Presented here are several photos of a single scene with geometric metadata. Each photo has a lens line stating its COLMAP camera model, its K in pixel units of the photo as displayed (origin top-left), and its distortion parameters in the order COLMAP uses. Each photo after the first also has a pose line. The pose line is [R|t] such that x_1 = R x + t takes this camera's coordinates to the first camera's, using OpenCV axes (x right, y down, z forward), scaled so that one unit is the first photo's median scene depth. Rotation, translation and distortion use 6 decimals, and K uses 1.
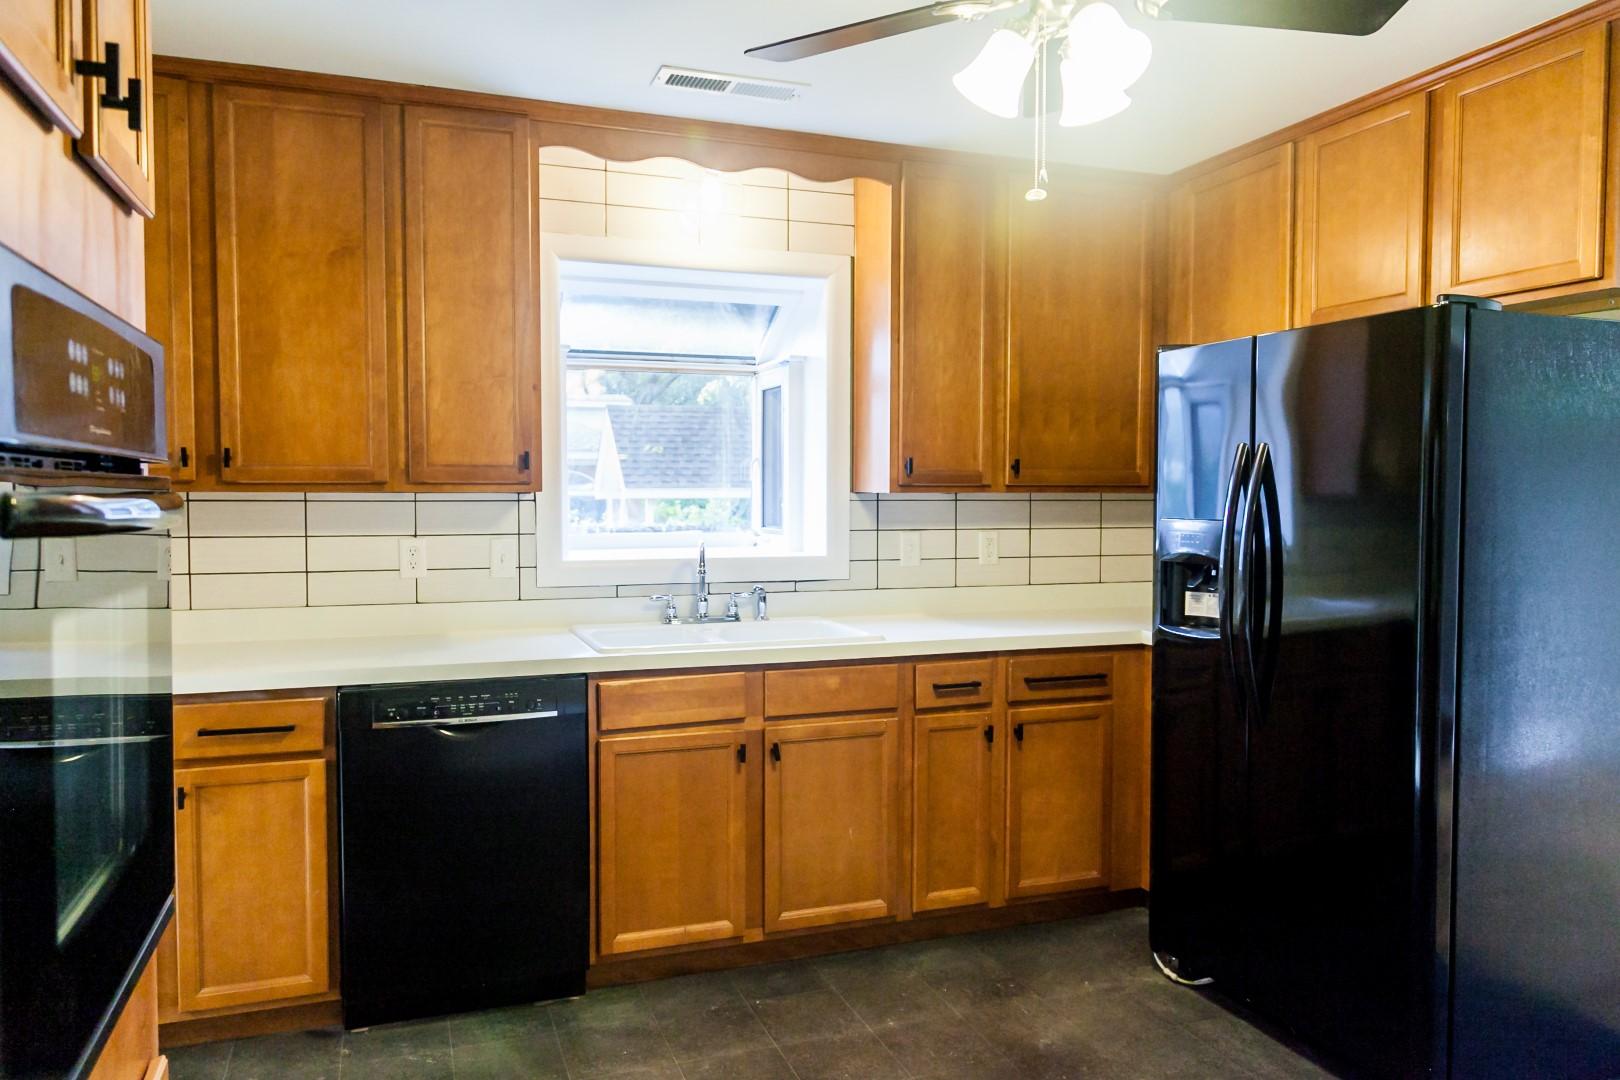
lens RADIAL K [[1126.1, 0, 796.7], [0, 1126.1, 548.5], [0, 0, 1]] dist [0.008734, -0.001175]
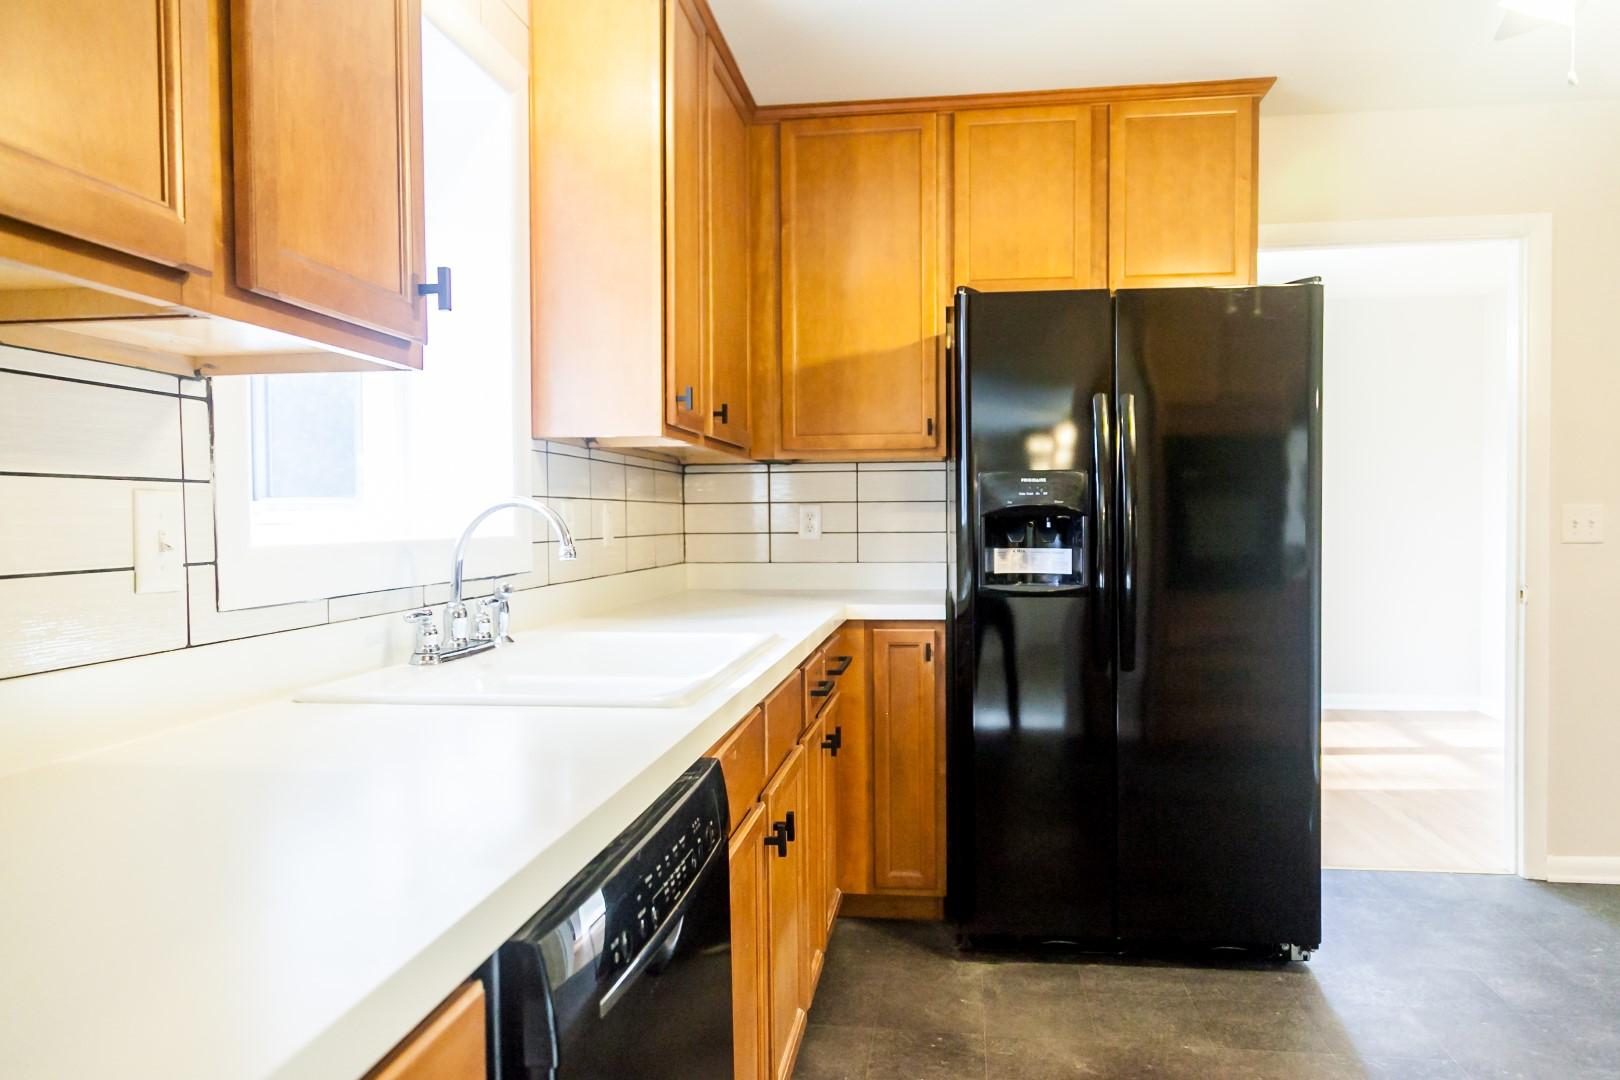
lens RADIAL K [[1126.1, 0, 775.5], [0, 1126.1, 554.8], [0, 0, 1]] dist [0.008734, -0.001175]
pose [[0.452002, -0.031825, 0.891449, -0.614674], [0.053653, 0.998524, 0.008443, 0.026062], [-0.890402, 0.044013, 0.453042, 0.765423]]
